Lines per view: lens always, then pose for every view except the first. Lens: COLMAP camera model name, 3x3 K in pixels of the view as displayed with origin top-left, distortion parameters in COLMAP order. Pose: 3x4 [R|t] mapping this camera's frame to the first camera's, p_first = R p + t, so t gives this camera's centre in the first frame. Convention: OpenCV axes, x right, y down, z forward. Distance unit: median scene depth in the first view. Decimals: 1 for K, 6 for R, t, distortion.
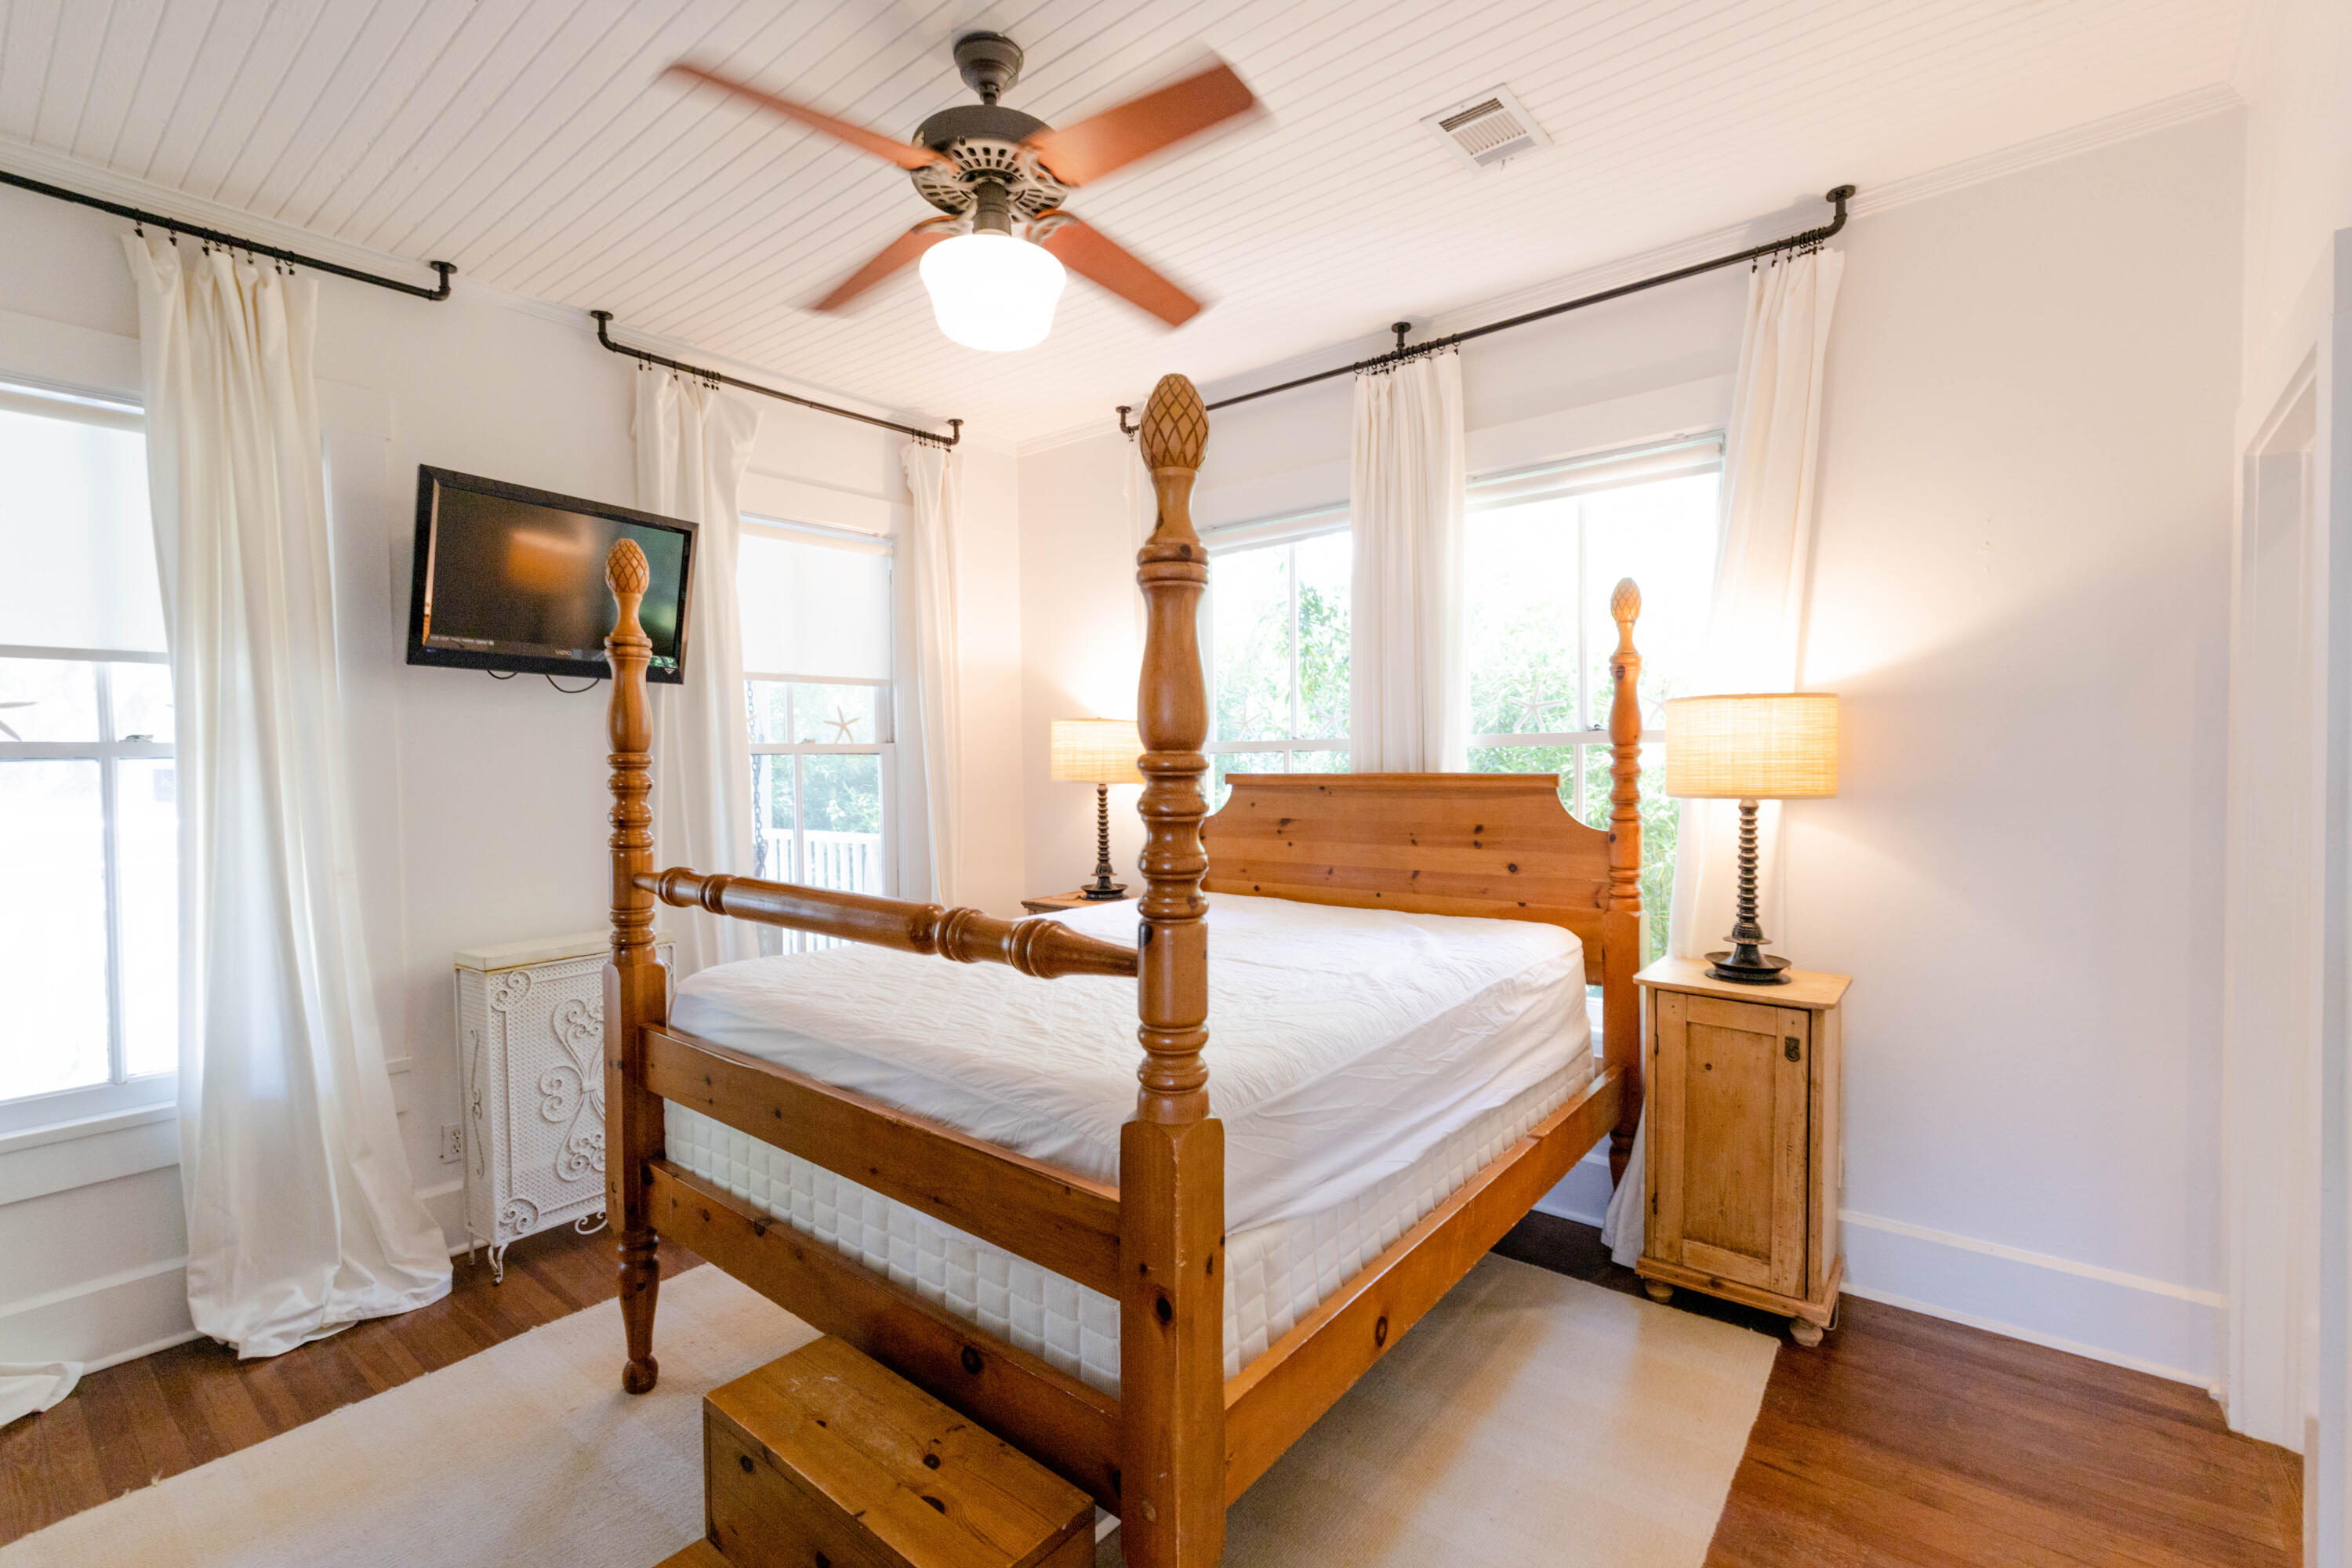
lens RADIAL K [[1075.5, 0, 1159.3], [0, 1075.5, 789.6], [0, 0, 1]] dist [0.003170, -0.000868]
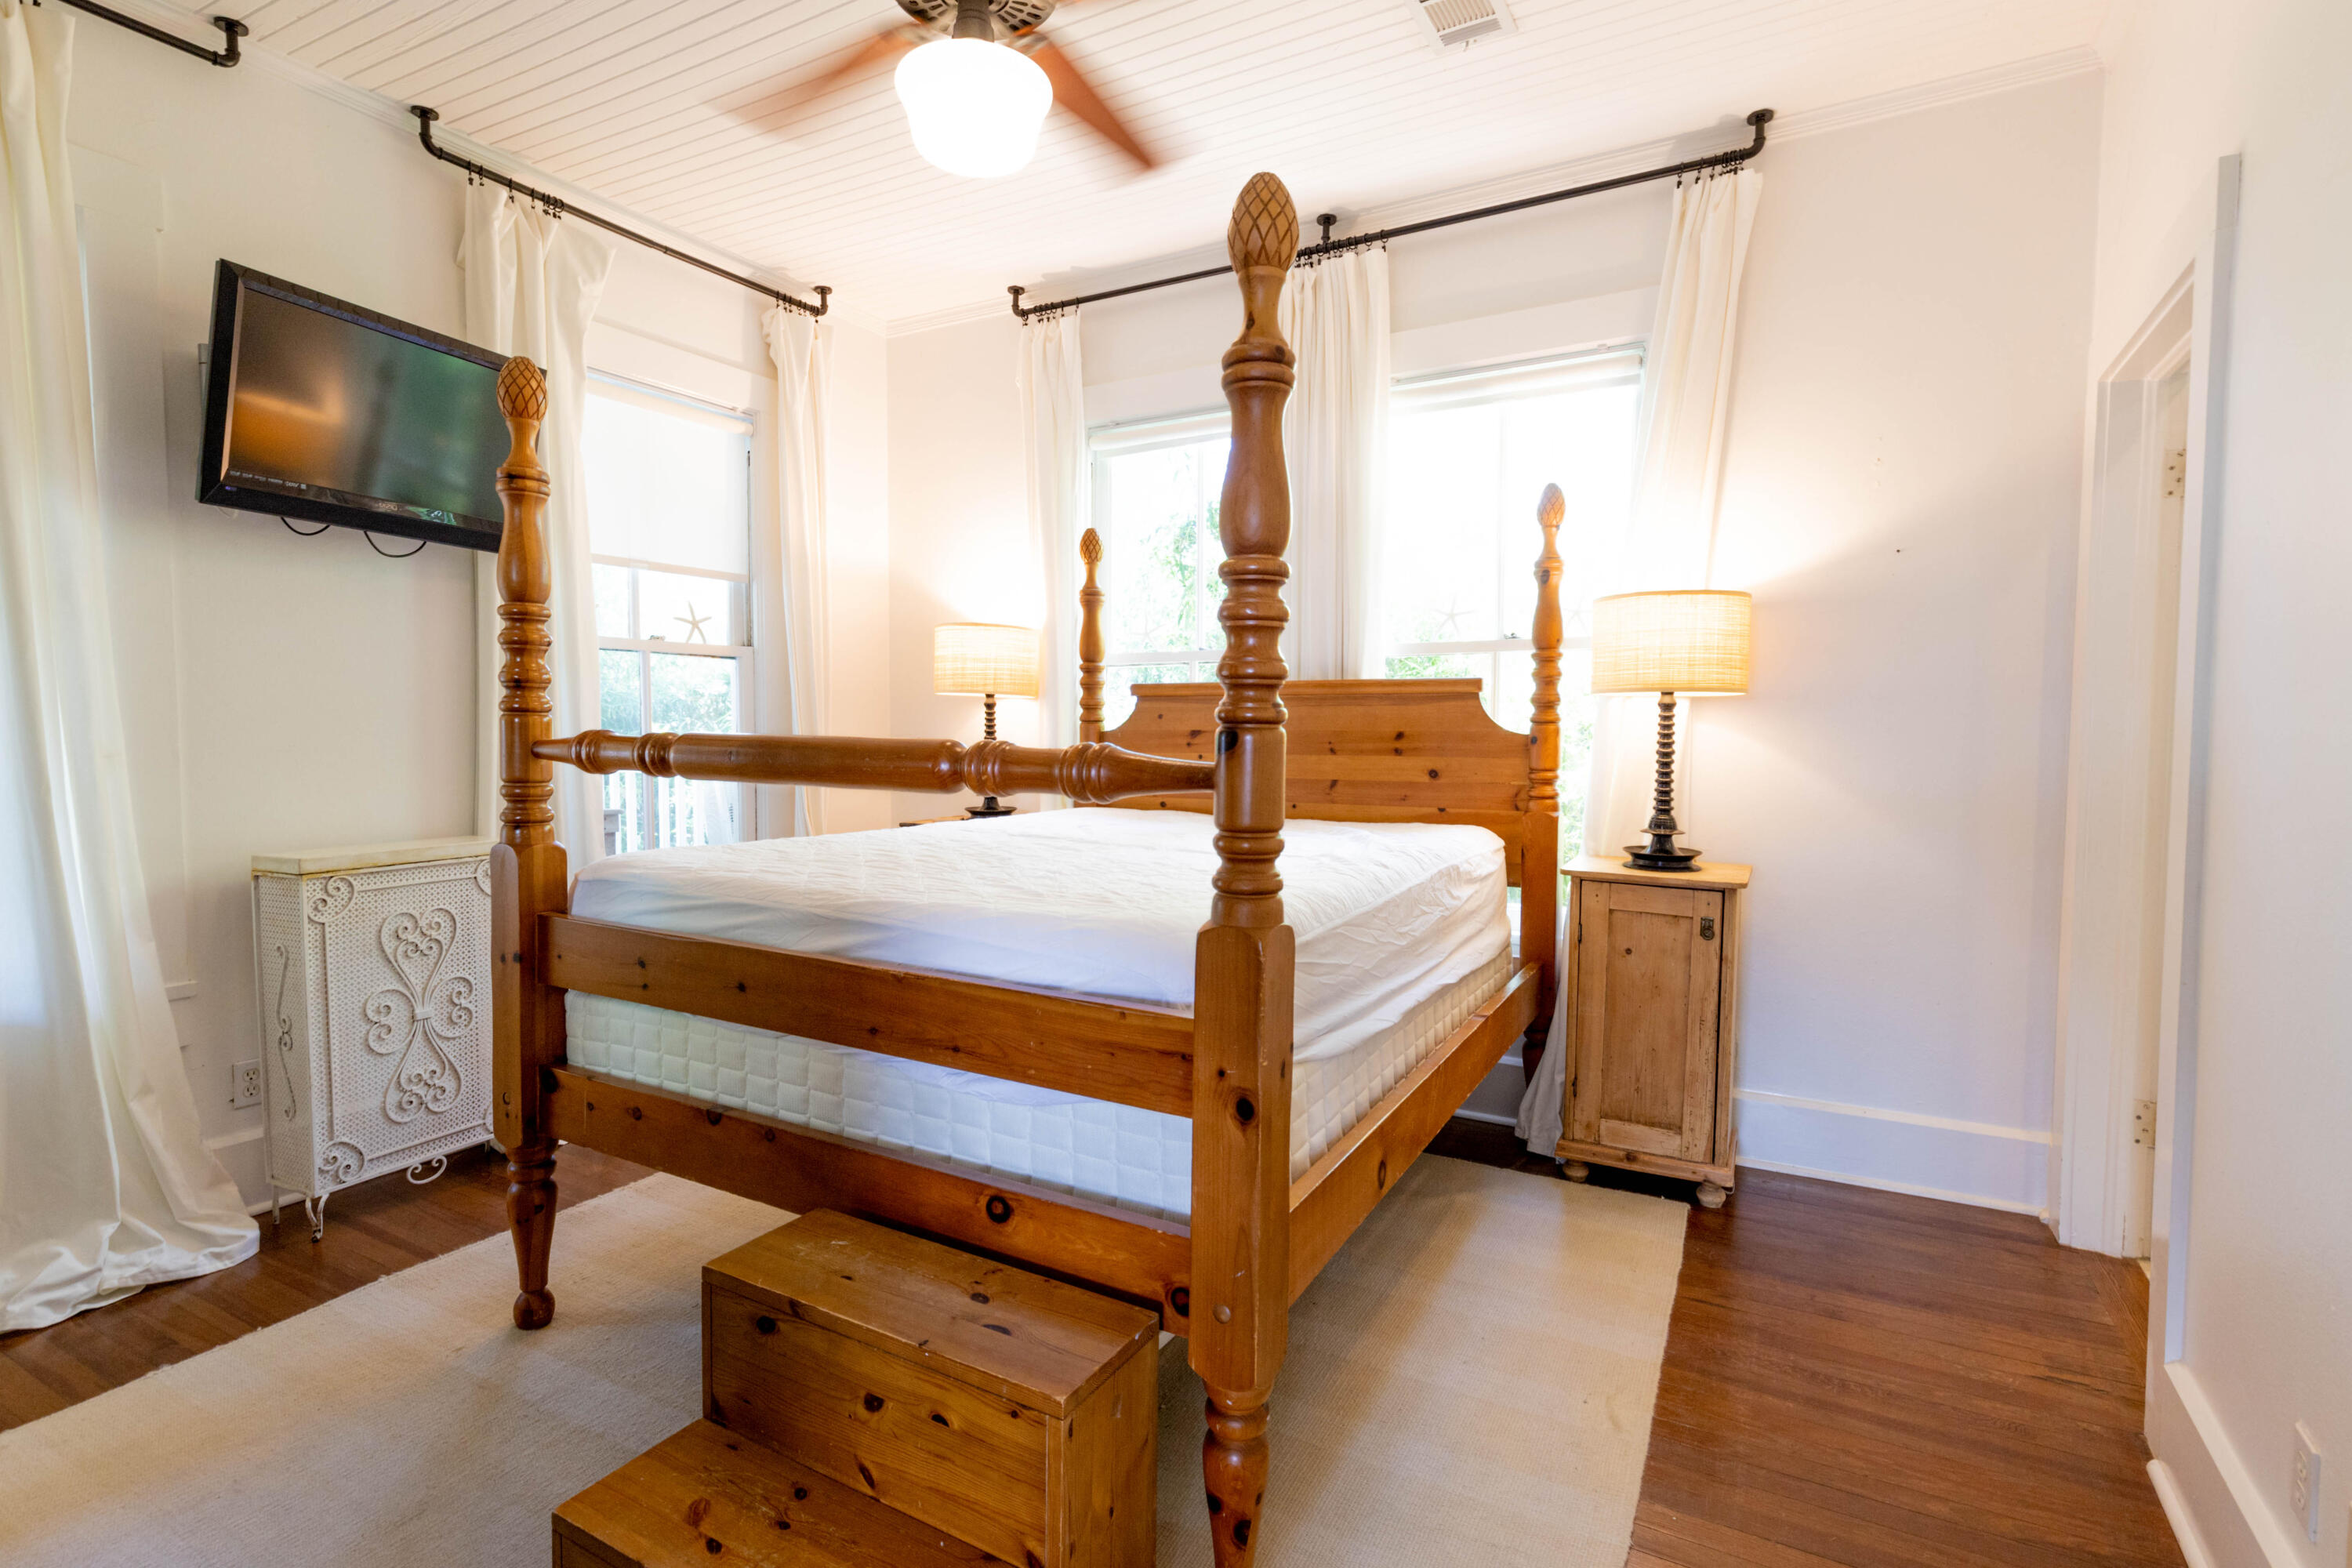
lens RADIAL K [[1166.6, 0, 1176.0], [0, 1166.6, 784.0], [0, 0, 1]] dist [0.000872, 0.001396]
pose [[0.983435, 0.007410, 0.181112, -0.120199], [-0.011574, 0.999692, 0.021946, 0.071897], [-0.180893, -0.023679, 0.983218, -0.025995]]
